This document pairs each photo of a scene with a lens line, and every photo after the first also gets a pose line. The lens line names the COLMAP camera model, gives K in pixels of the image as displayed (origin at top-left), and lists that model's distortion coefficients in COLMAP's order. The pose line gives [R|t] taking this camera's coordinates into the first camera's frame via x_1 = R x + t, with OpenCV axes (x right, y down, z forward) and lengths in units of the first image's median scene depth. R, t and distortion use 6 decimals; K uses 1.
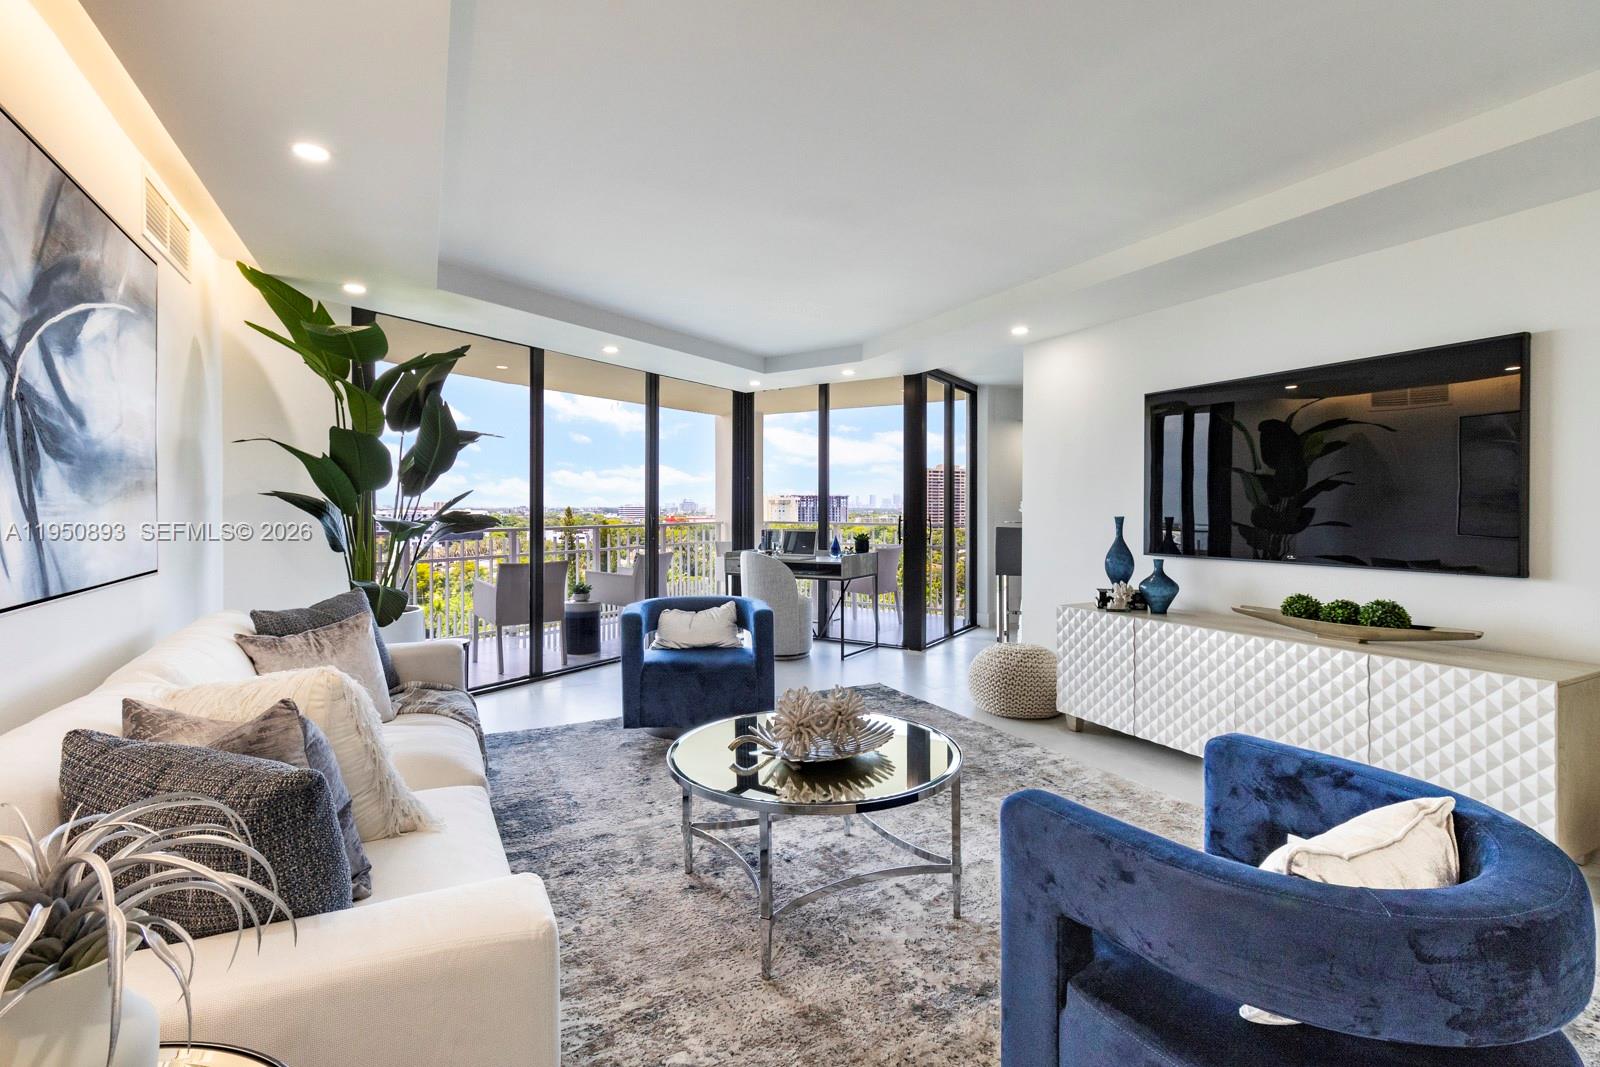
lens RADIAL K [[737.0, 0, 794.1], [0, 737.0, 510.0], [0, 0, 1]] dist [0.002749, 0.000548]
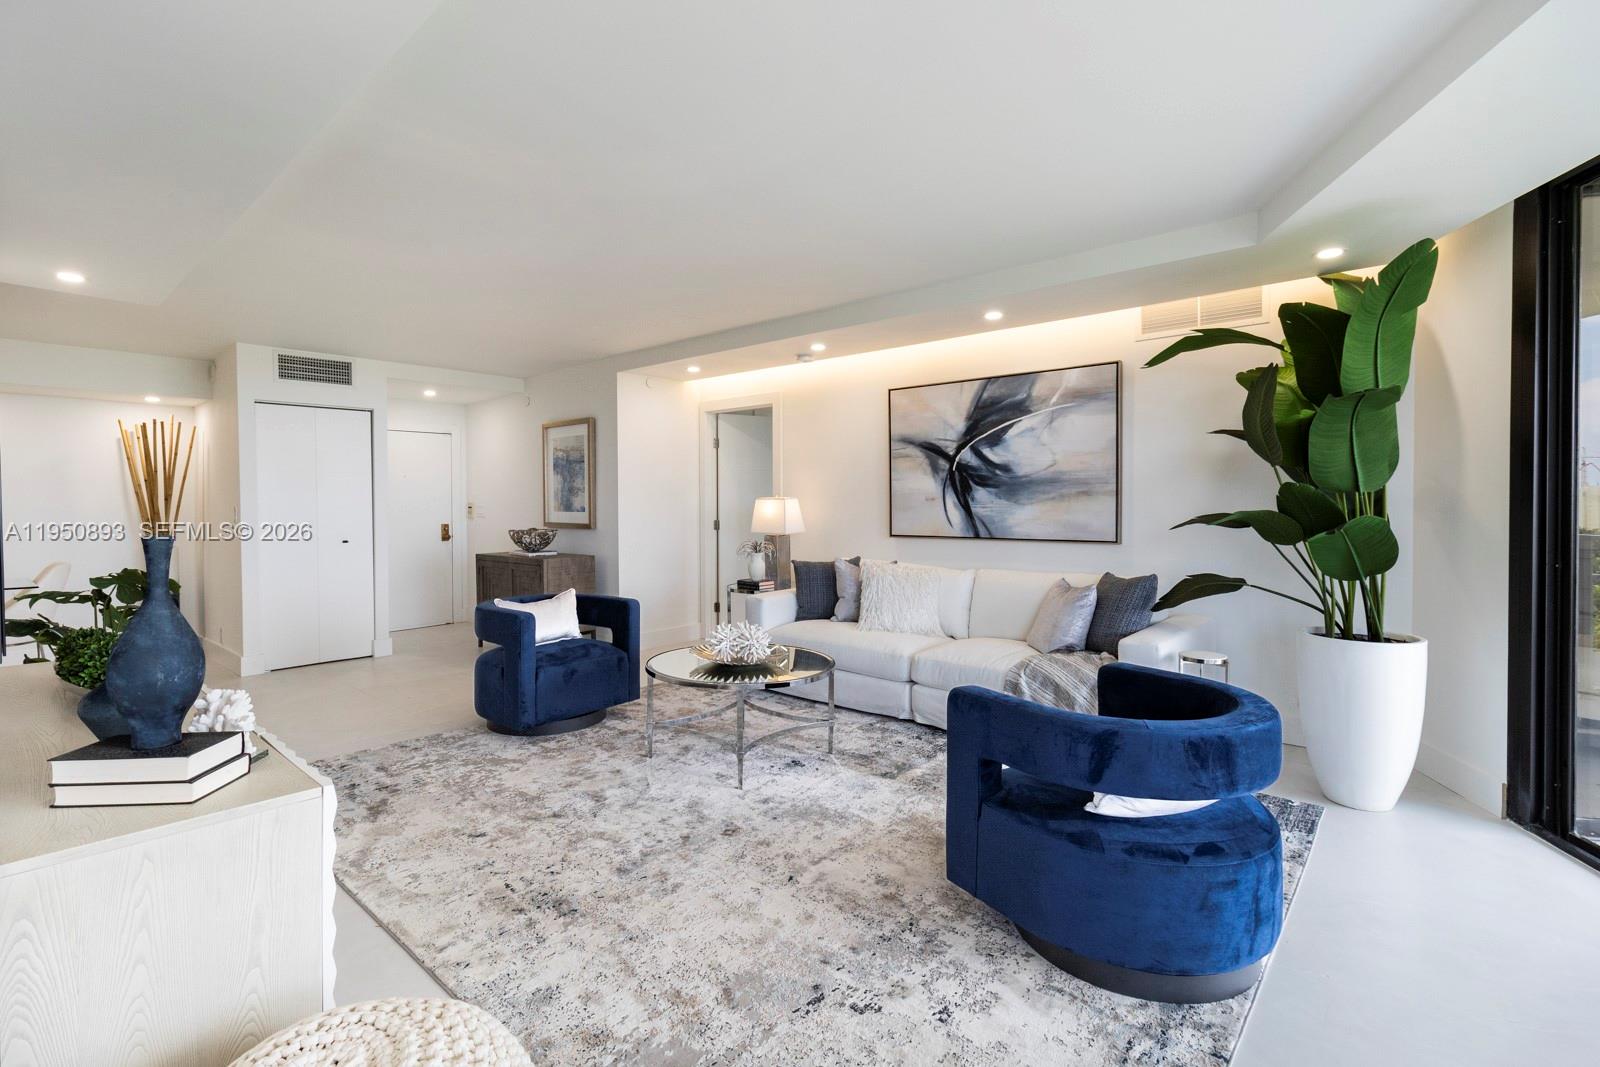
lens RADIAL K [[737.0, 0, 794.1], [0, 737.0, 510.0], [0, 0, 1]] dist [0.002749, 0.000548]
pose [[-0.926953, 0.003743, -0.375159, 0.314899], [-0.000986, 0.999922, 0.012413, -0.008534], [0.375176, 0.011876, -0.926877, 1.542874]]
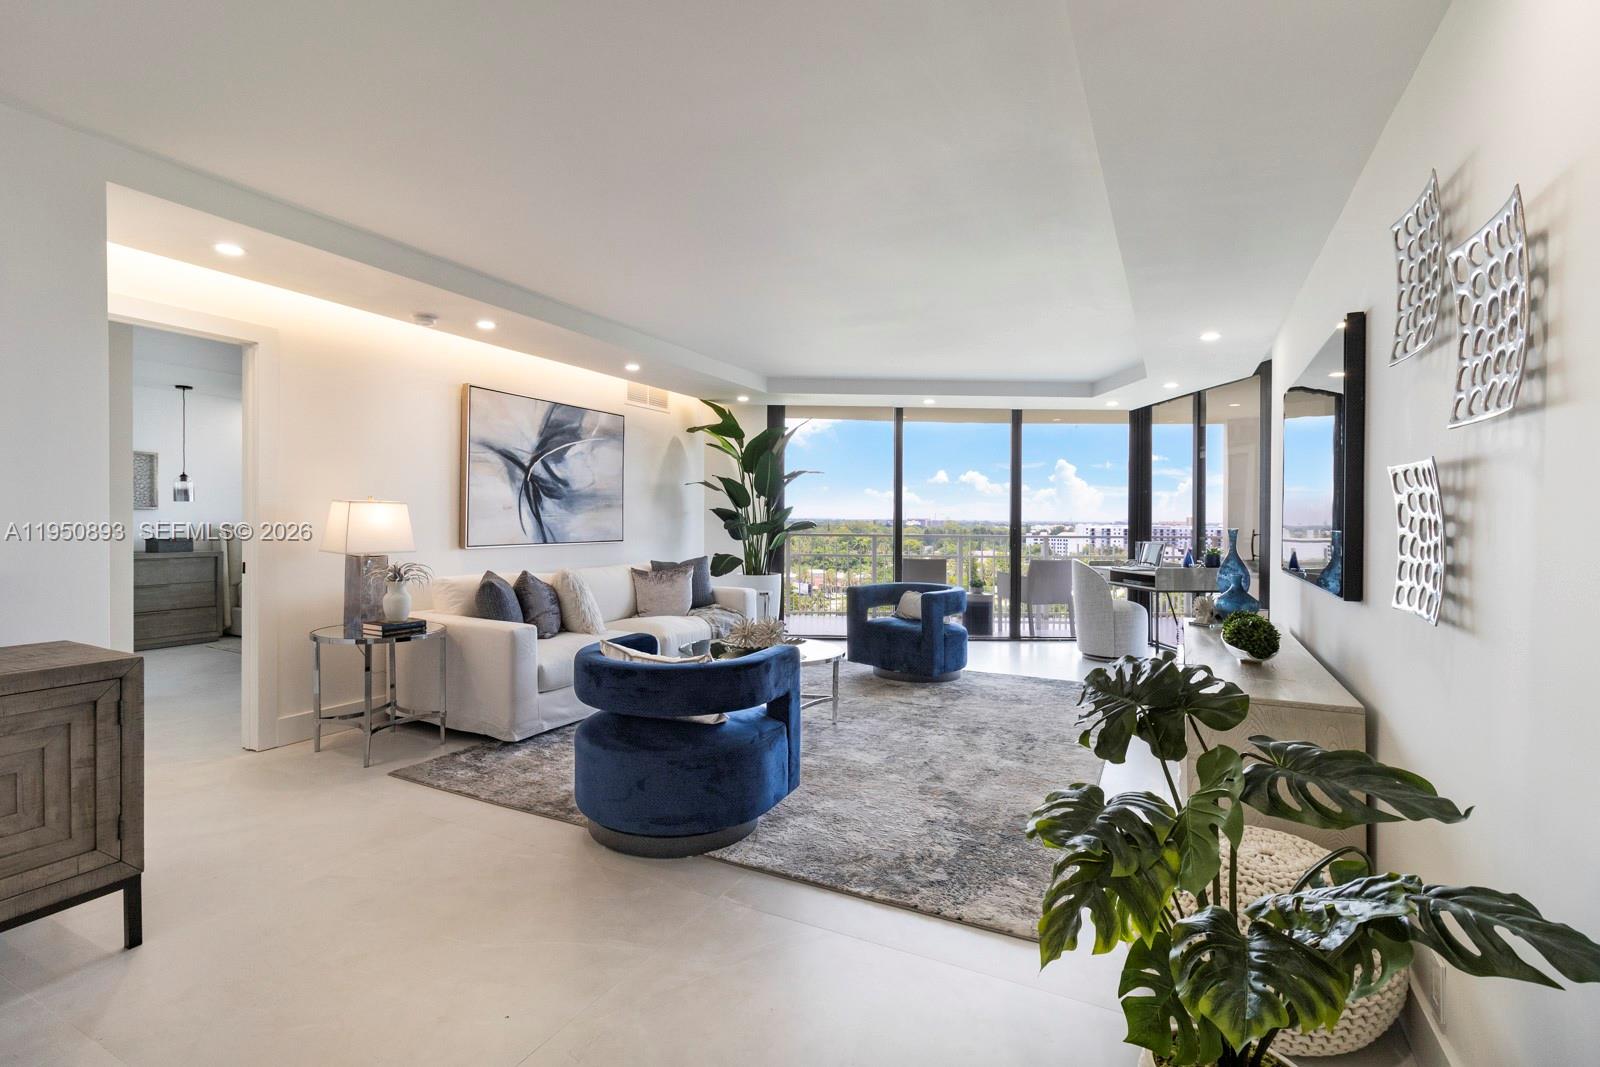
lens RADIAL K [[737.0, 0, 794.1], [0, 737.0, 510.0], [0, 0, 1]] dist [0.002749, 0.000548]
pose [[0.590449, -0.003623, -0.807067, 0.975256], [-0.013007, 0.999817, -0.014004, 0.004893], [0.806970, 0.018766, 0.590294, 0.007403]]
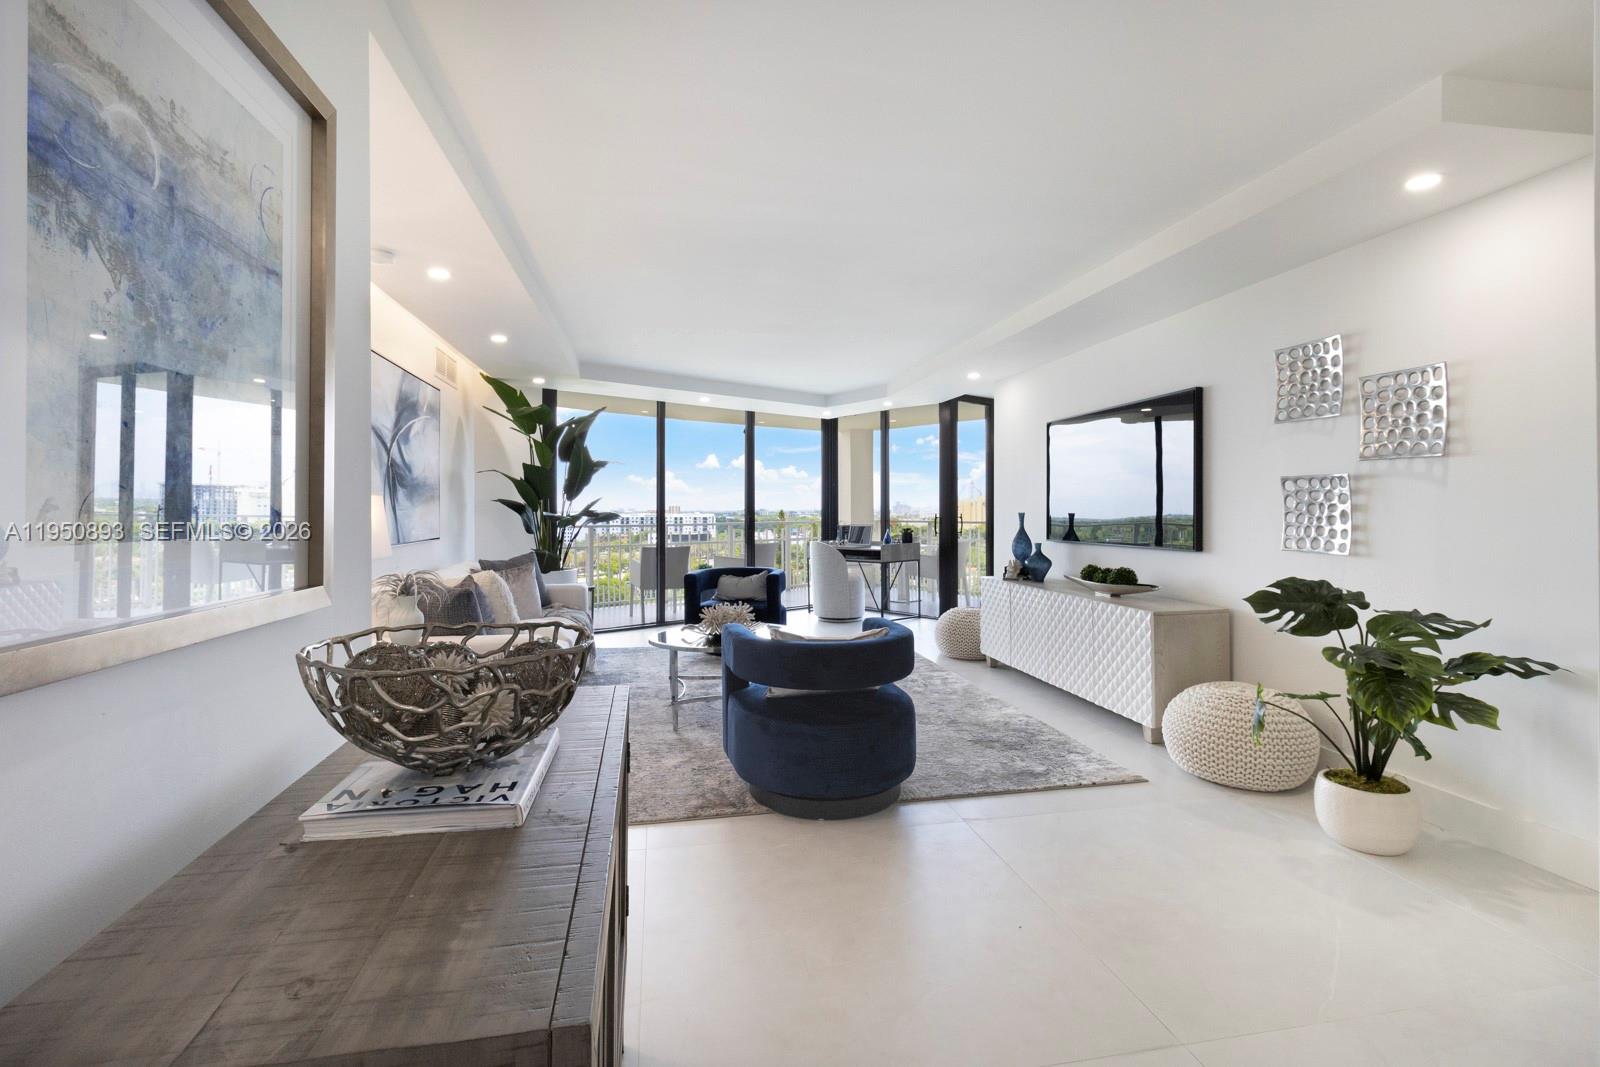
lens RADIAL K [[738.1, 0, 799.0], [0, 738.1, 501.6], [0, 0, 1]] dist [0.003782, 0.000264]
pose [[0.960536, -0.006062, -0.278089, 0.457385], [0.002245, 0.999899, -0.014042, 0.007386], [0.278146, 0.012864, 0.960453, -0.475835]]
